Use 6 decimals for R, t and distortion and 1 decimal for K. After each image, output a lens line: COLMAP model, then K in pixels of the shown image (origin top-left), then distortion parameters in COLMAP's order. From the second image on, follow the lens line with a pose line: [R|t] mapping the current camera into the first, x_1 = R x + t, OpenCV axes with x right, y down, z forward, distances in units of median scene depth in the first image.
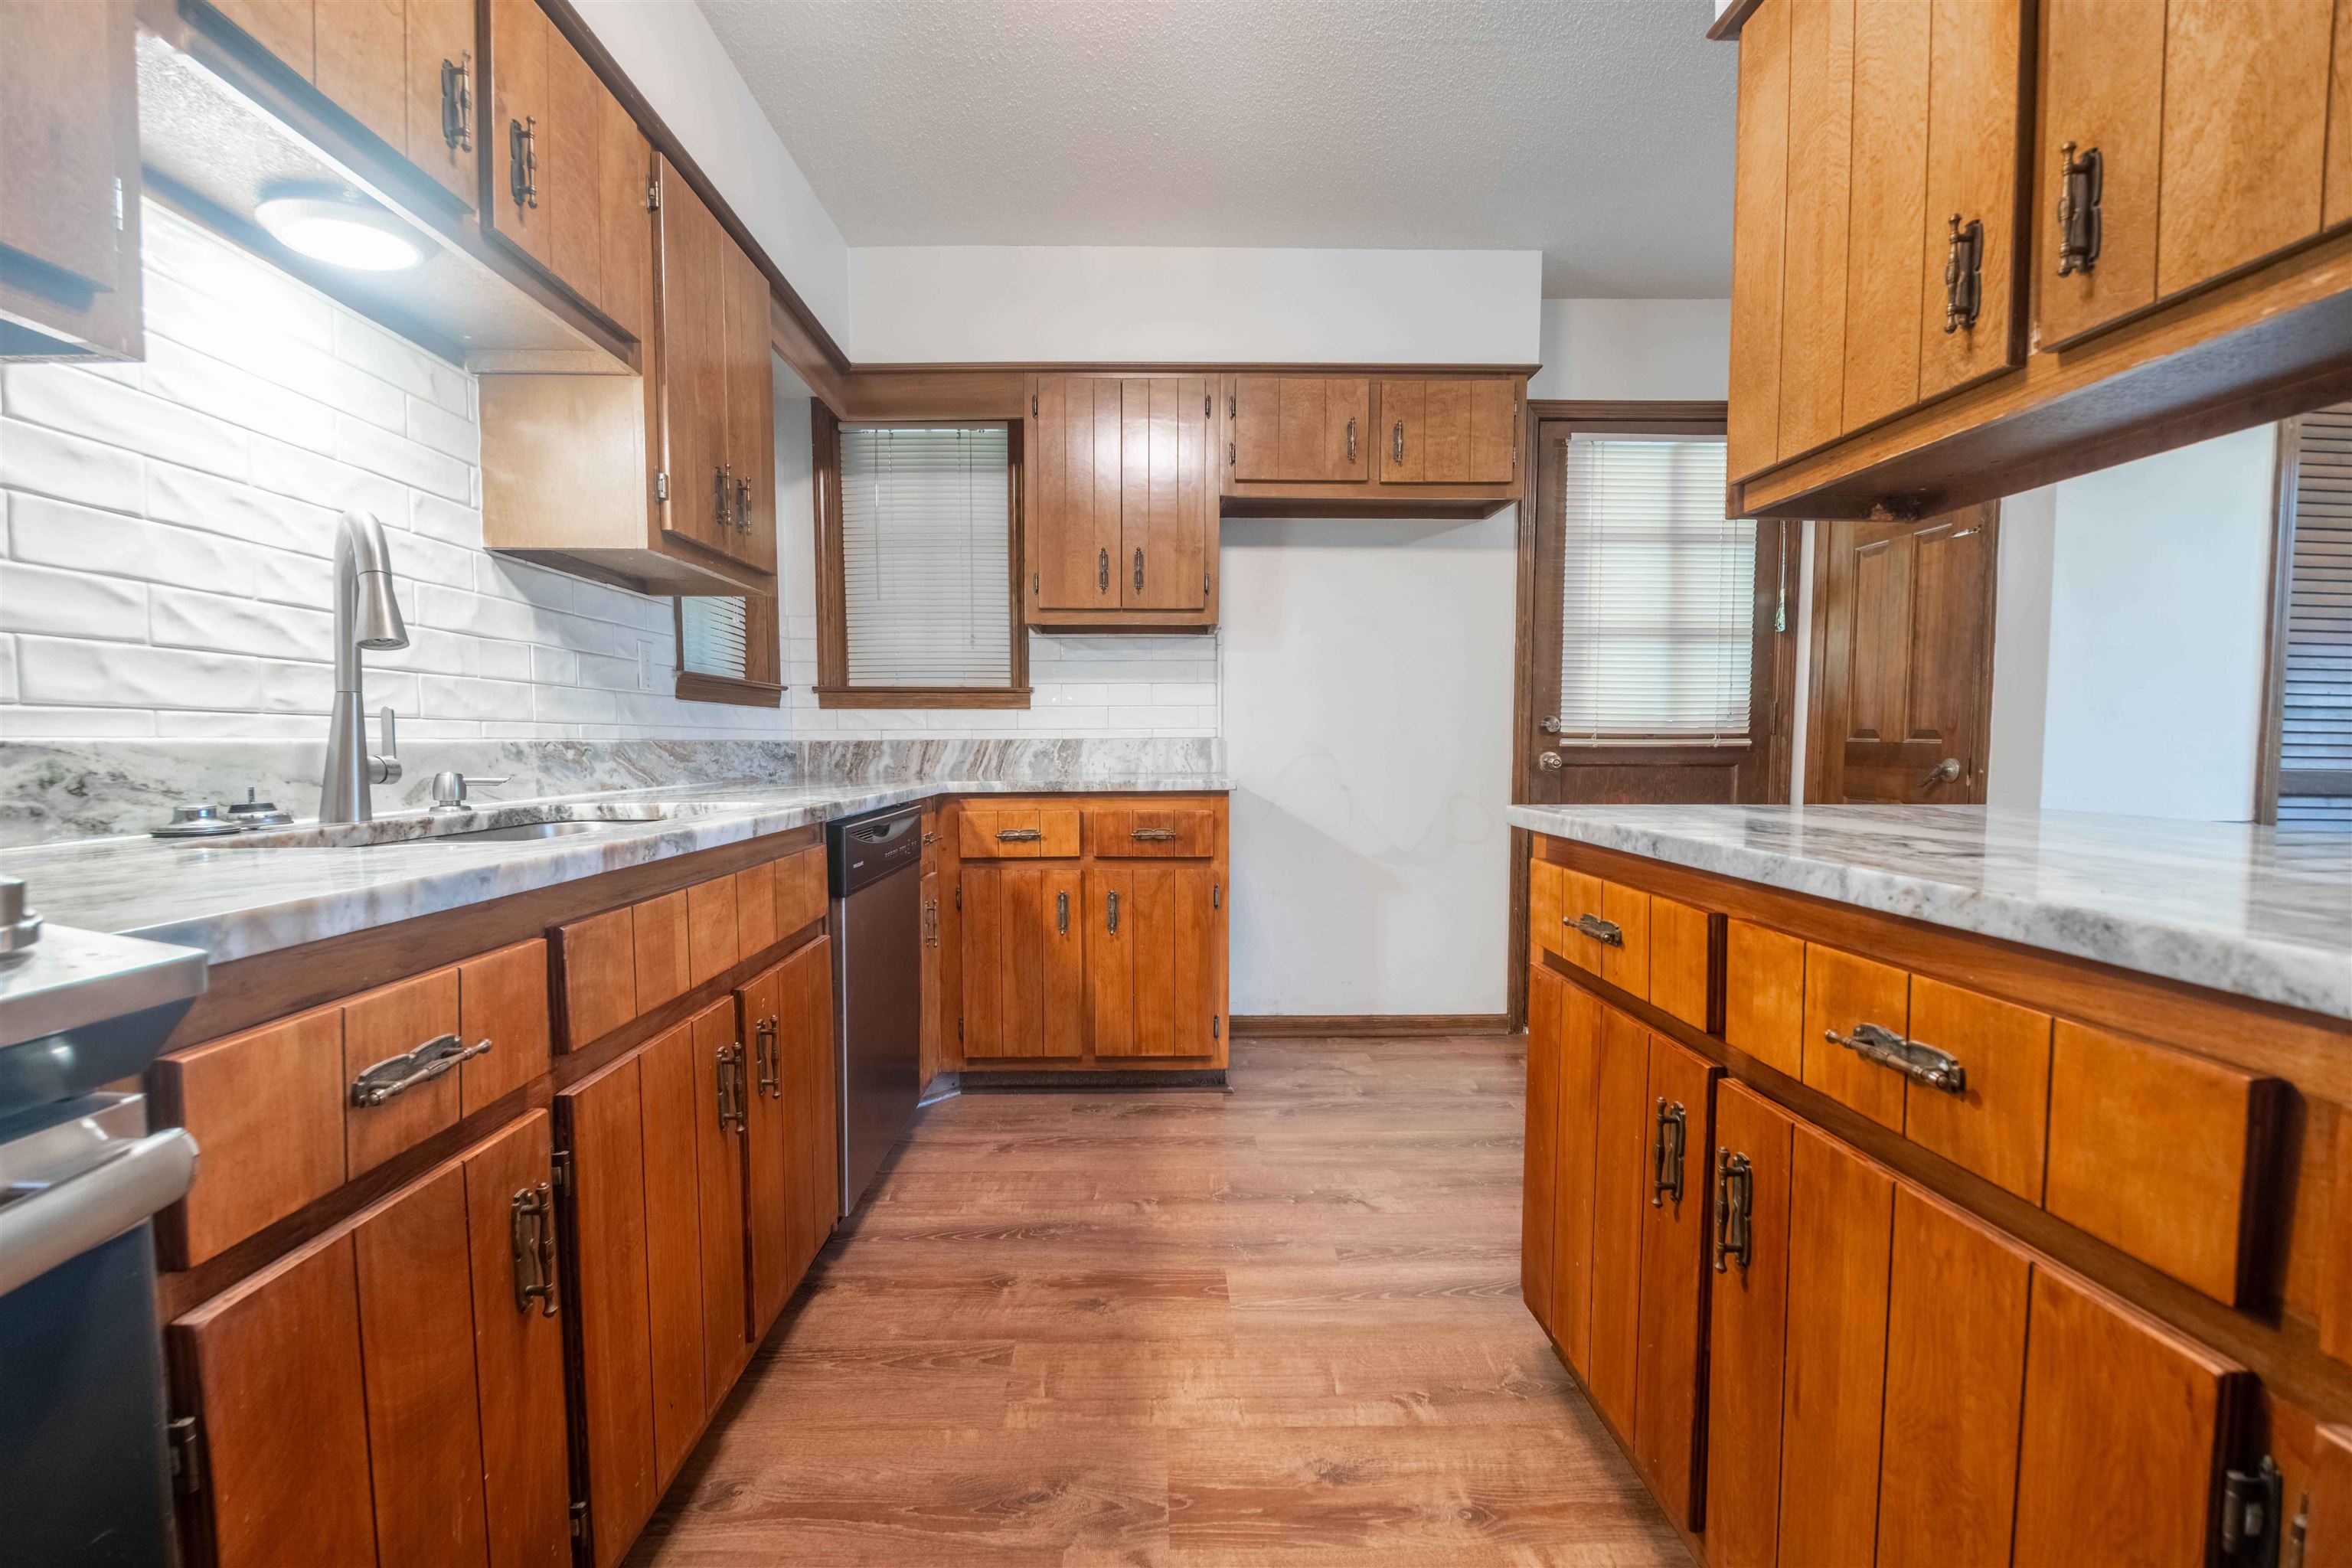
lens RADIAL K [[1007.9, 0, 1161.4], [0, 1007.9, 799.7], [0, 0, 1]] dist [-0.013815, -0.002922]
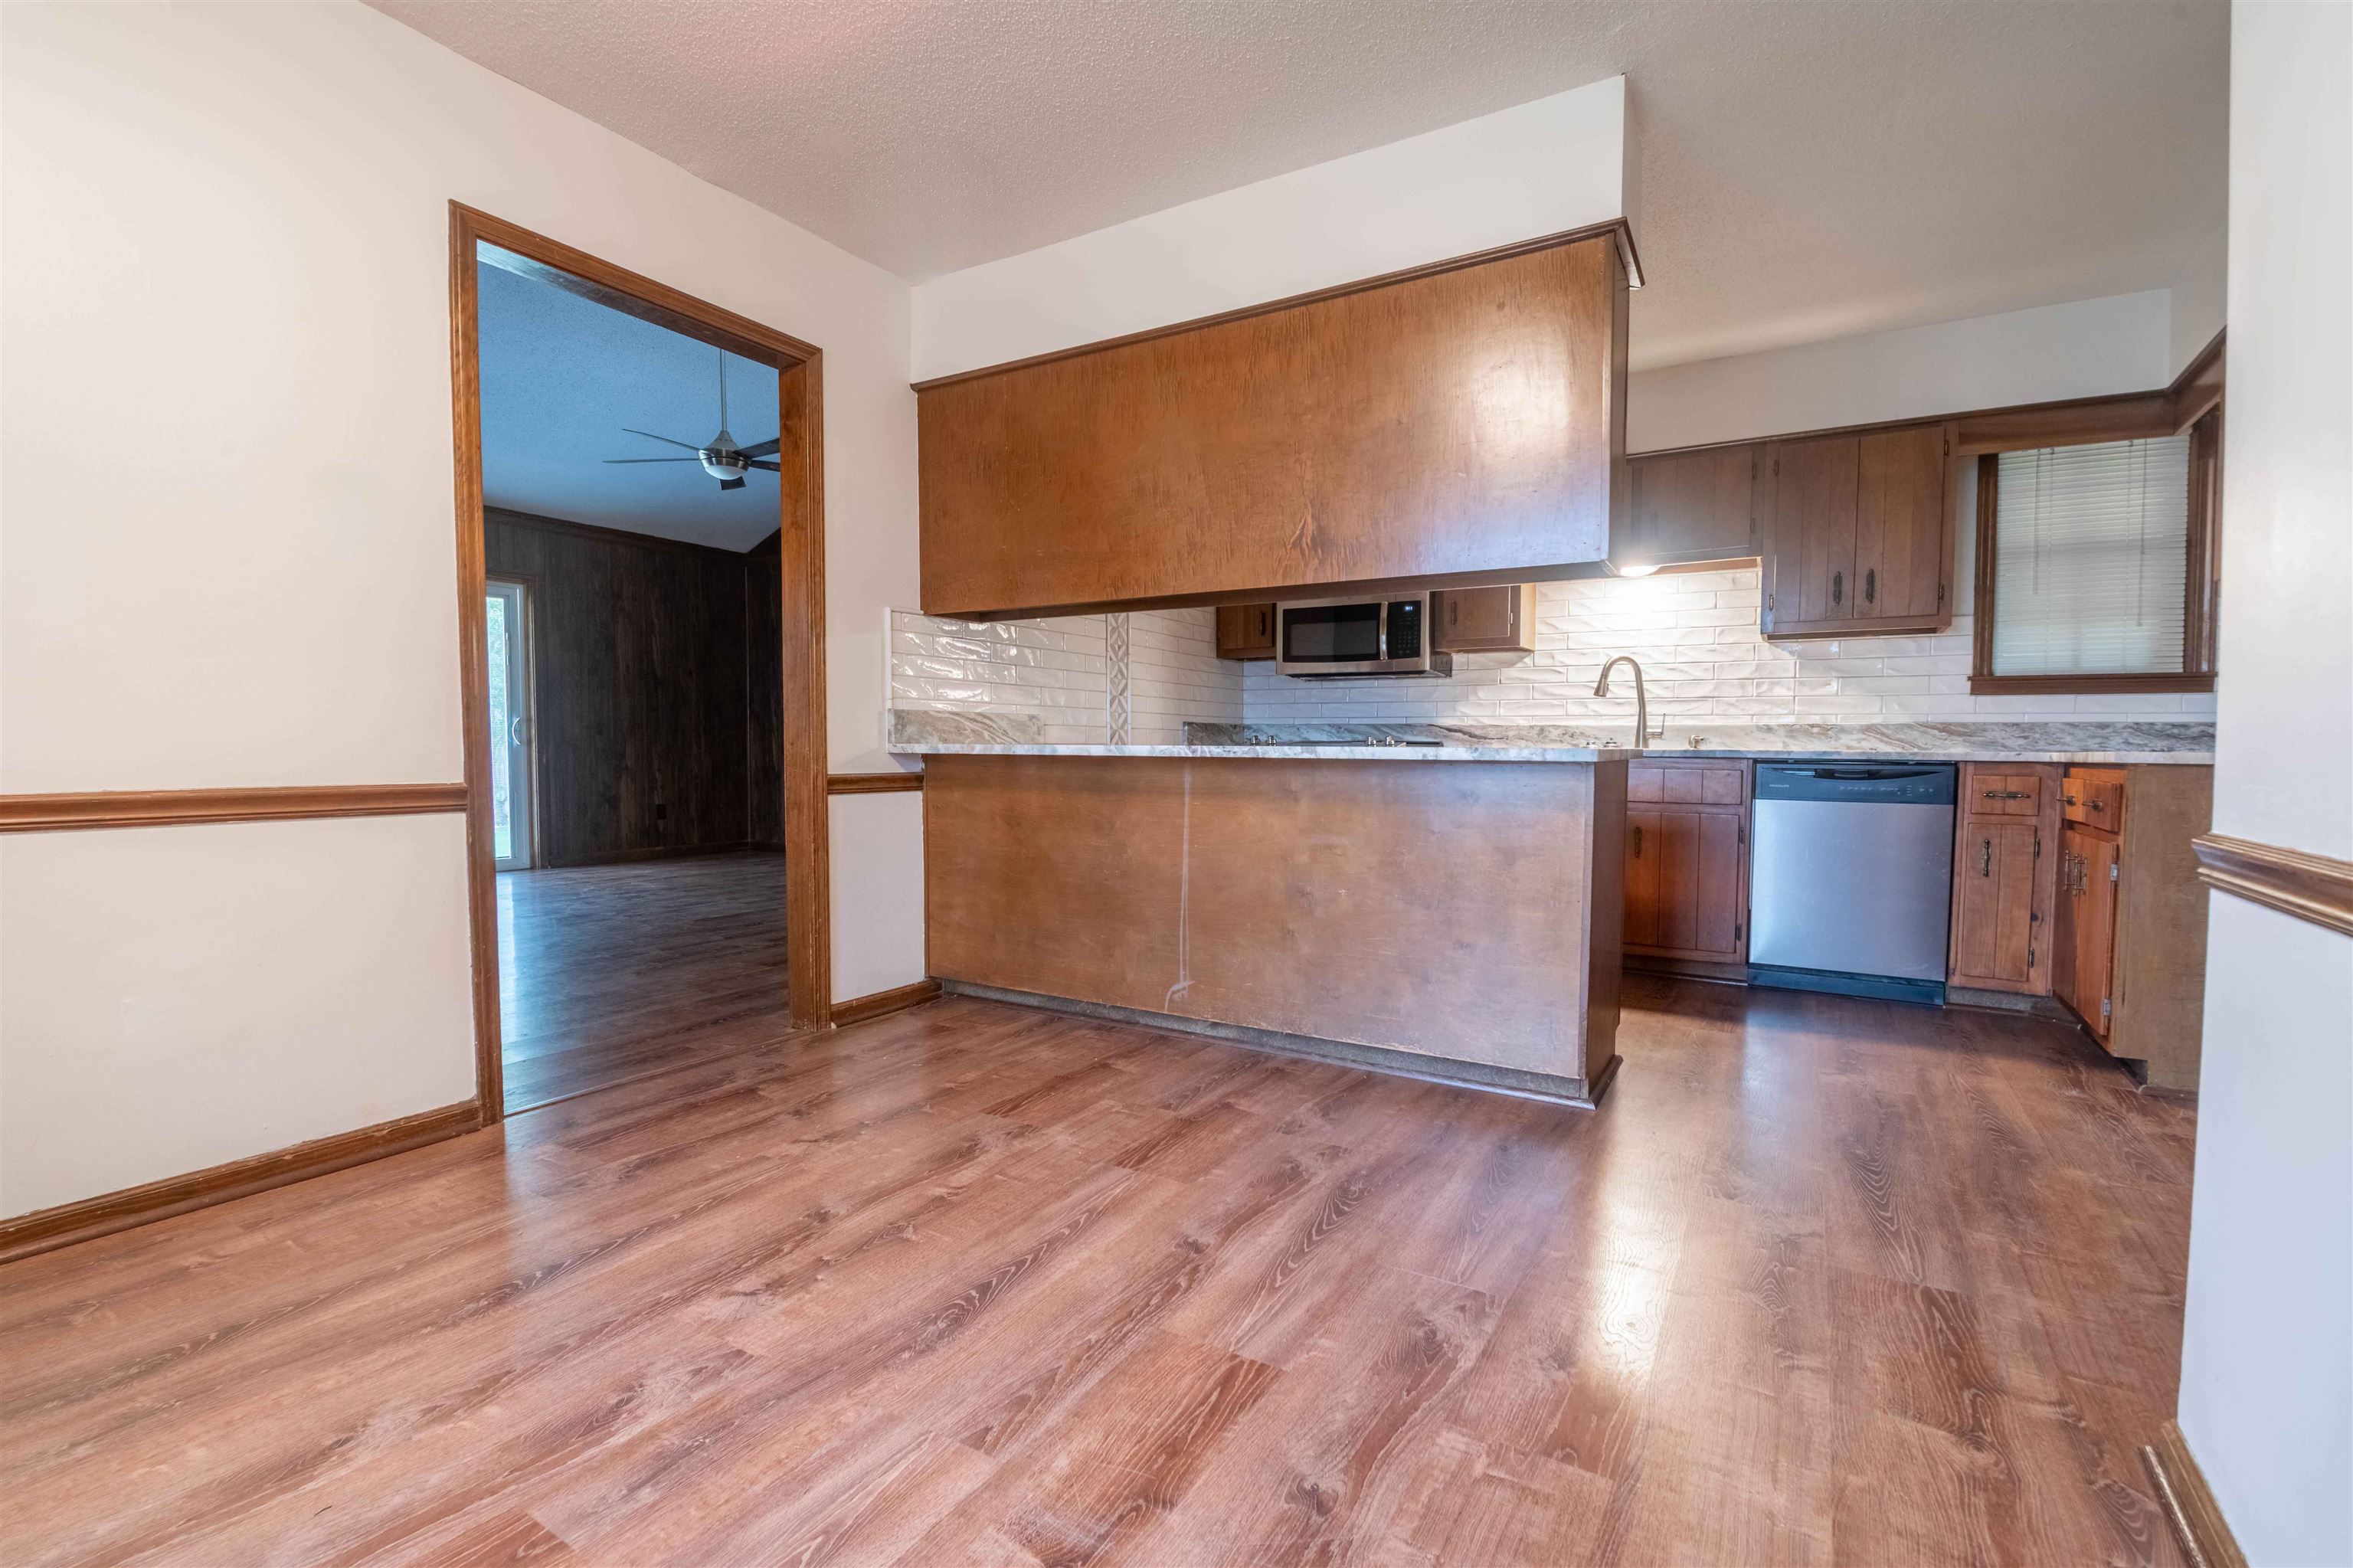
lens RADIAL K [[1035.0, 0, 1173.9], [0, 1035.0, 831.7], [0, 0, 1]] dist [-0.002584, -0.007878]
pose [[-0.534615, 0.070321, -0.842165, 2.807324], [-0.054132, 0.991636, 0.117165, -0.023257], [0.843360, 0.108227, -0.526337, 1.532178]]
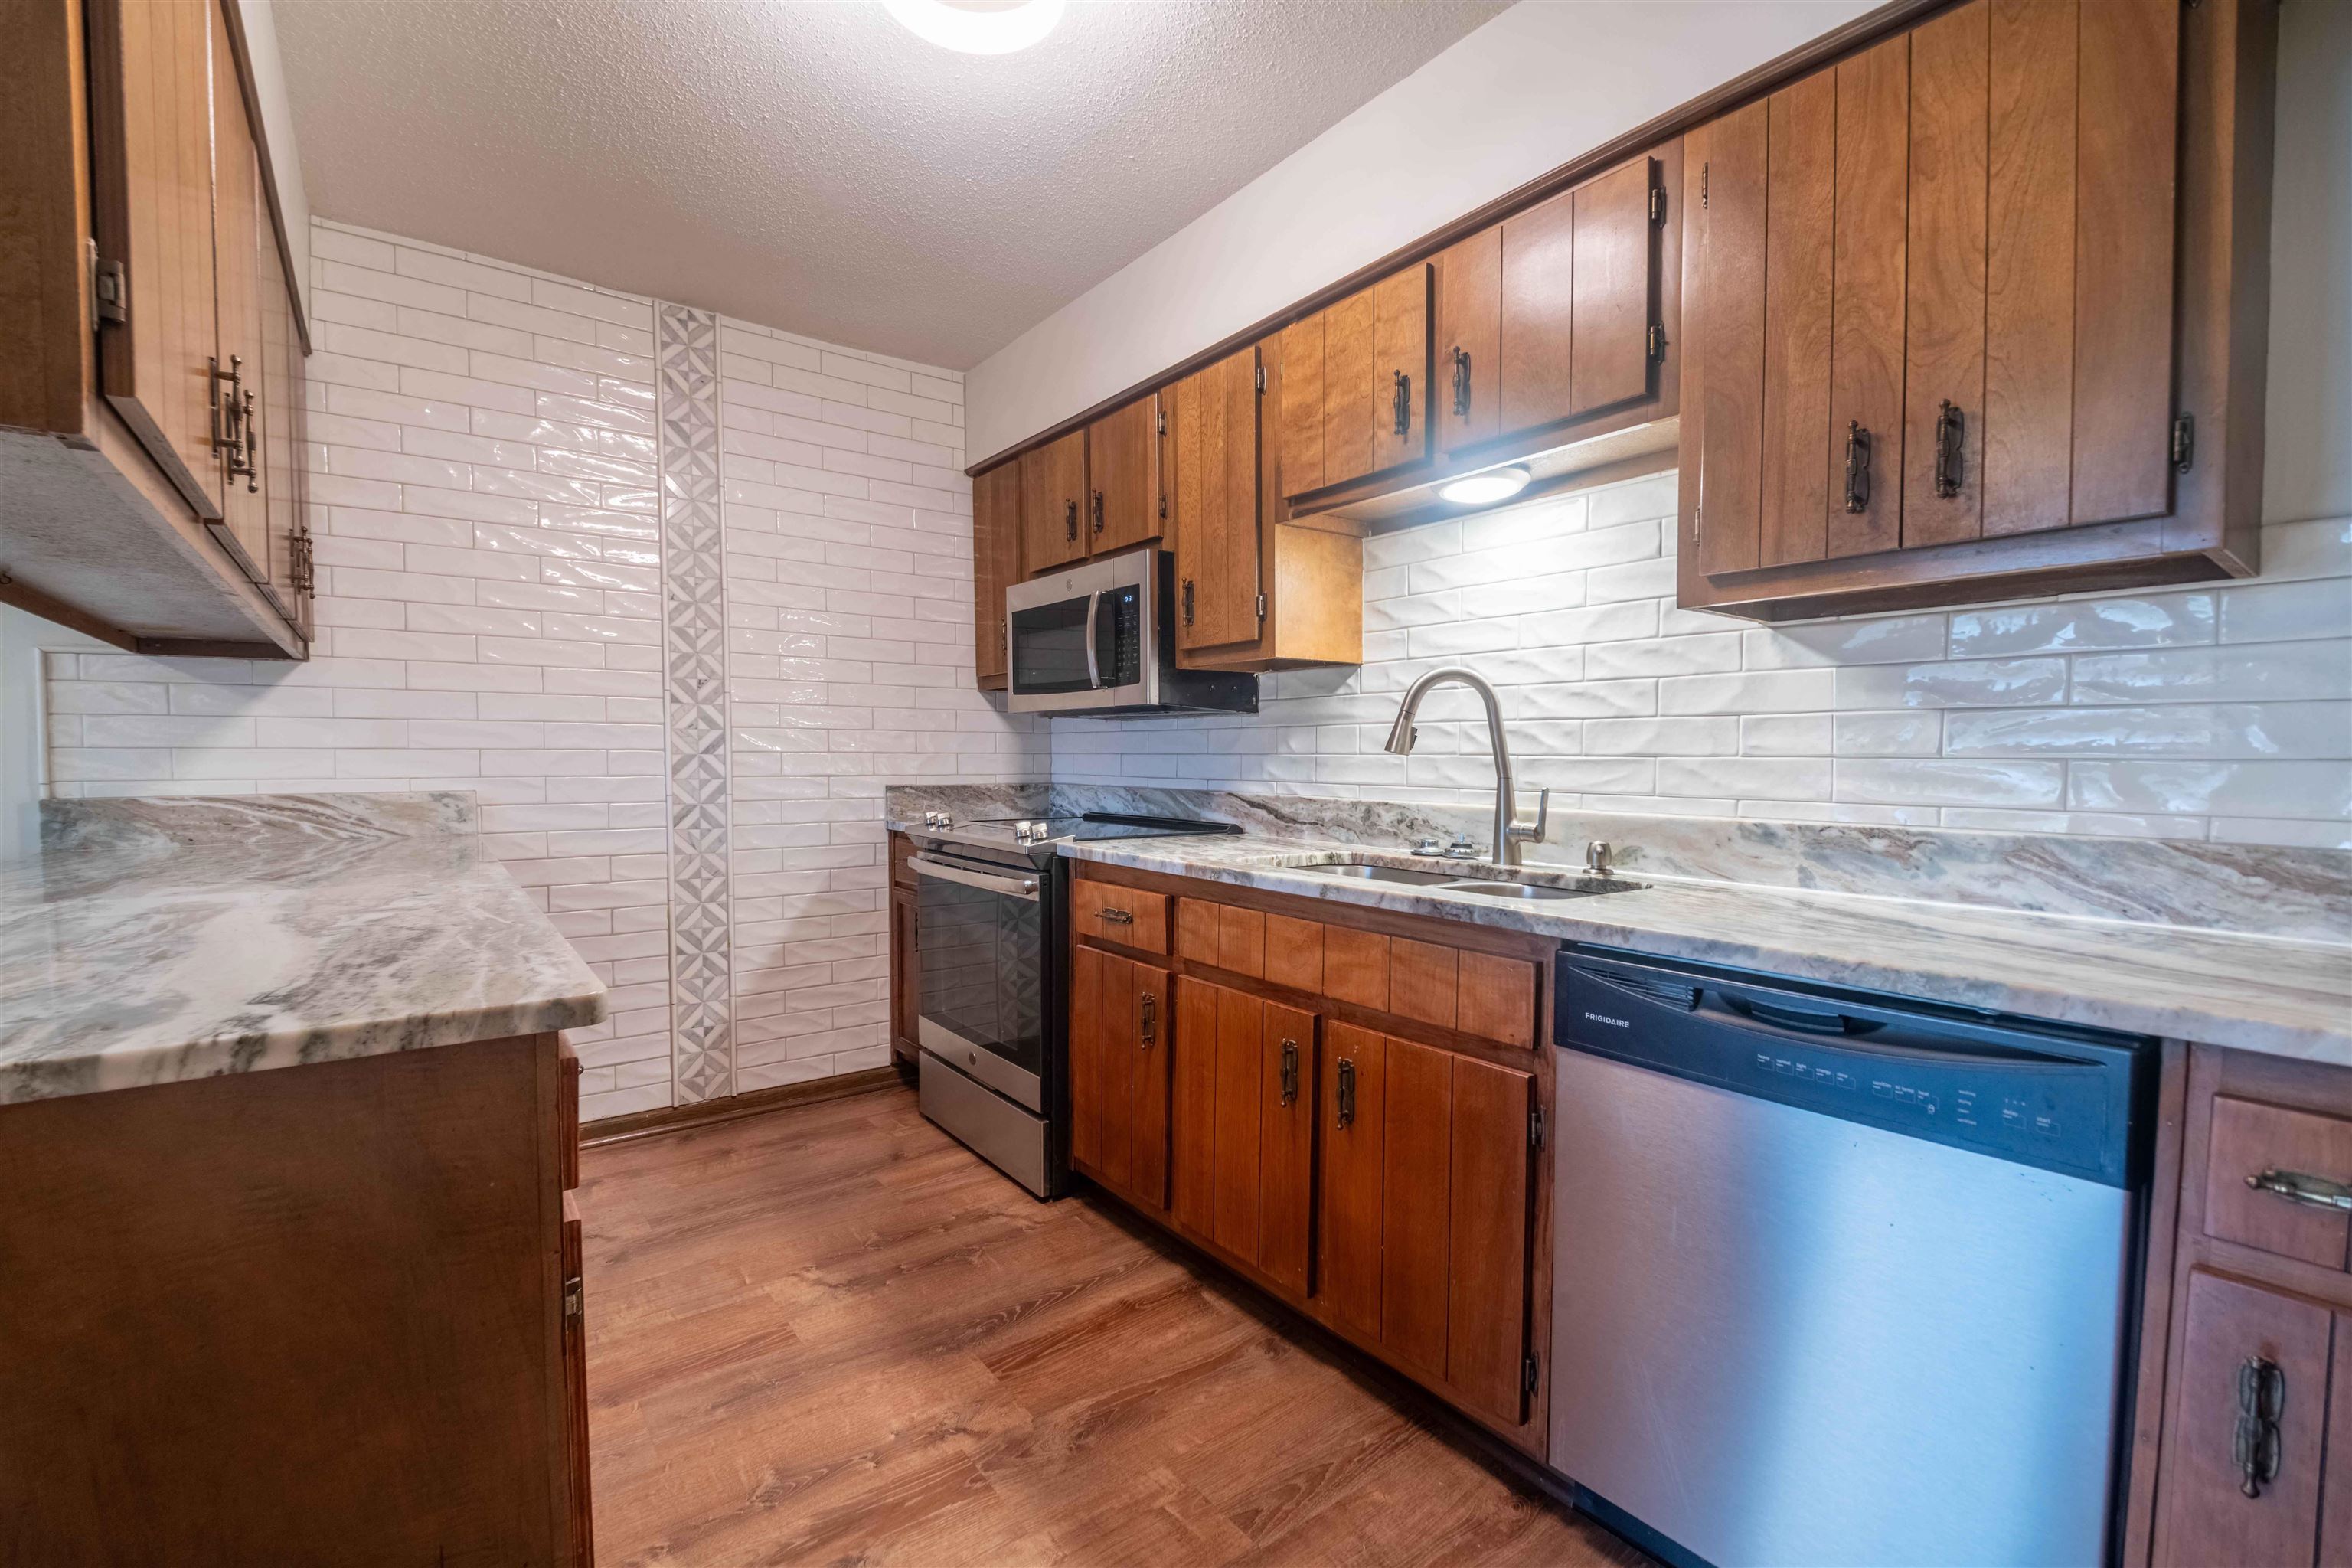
lens RADIAL K [[1034.5, 0, 1162.6], [0, 1034.5, 792.9], [0, 0, 1]] dist [-0.002584, -0.007878]
pose [[-0.816867, 0.019544, -0.576494, 0.506280], [-0.035569, 0.995817, 0.084161, -0.199909], [0.575728, 0.089254, -0.812755, 1.987817]]
